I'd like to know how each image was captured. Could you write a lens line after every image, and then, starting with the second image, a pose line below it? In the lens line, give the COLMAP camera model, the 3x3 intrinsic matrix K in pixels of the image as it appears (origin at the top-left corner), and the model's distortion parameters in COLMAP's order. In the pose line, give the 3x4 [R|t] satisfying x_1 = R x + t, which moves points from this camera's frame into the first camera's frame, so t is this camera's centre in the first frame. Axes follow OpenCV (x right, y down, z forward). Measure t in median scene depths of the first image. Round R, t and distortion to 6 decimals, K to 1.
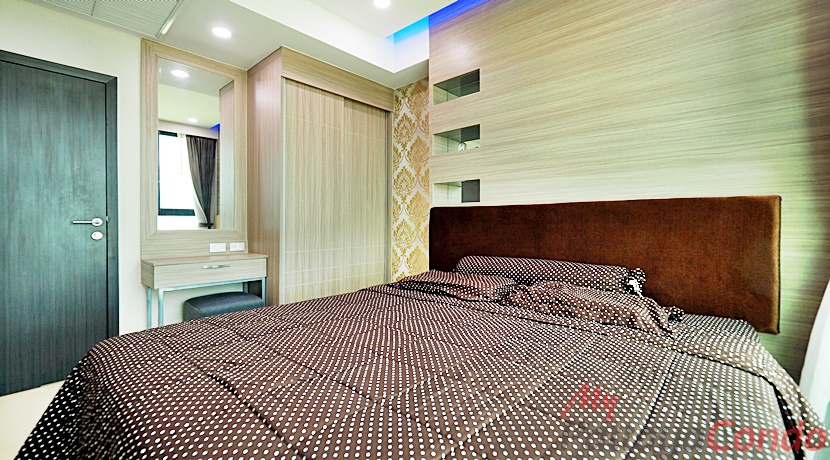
lens RADIAL K [[348.2, 0, 404.7], [0, 348.2, 225.3], [0, 0, 1]] dist [-0.002591, -0.000503]
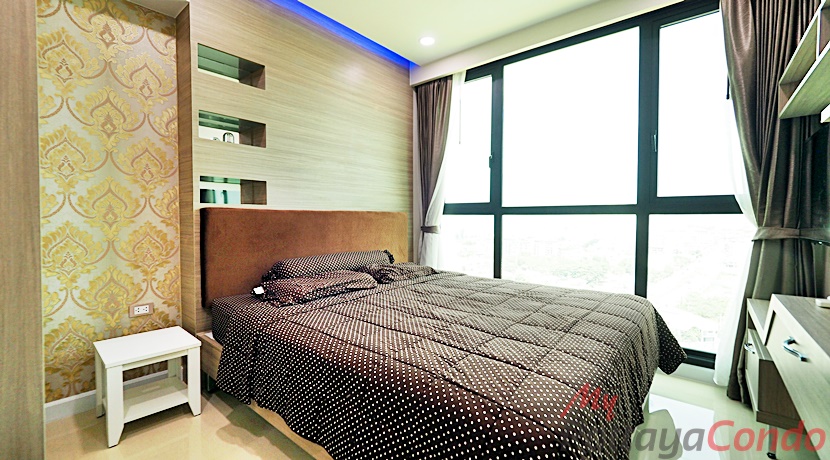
lens RADIAL K [[348.2, 0, 404.7], [0, 348.2, 225.3], [0, 0, 1]] dist [-0.002591, -0.000503]
pose [[-0.034987, -0.021626, 0.999154, -0.773191], [0.001768, 0.999763, 0.021701, -0.029999], [-0.999386, 0.002526, -0.034940, 0.652314]]
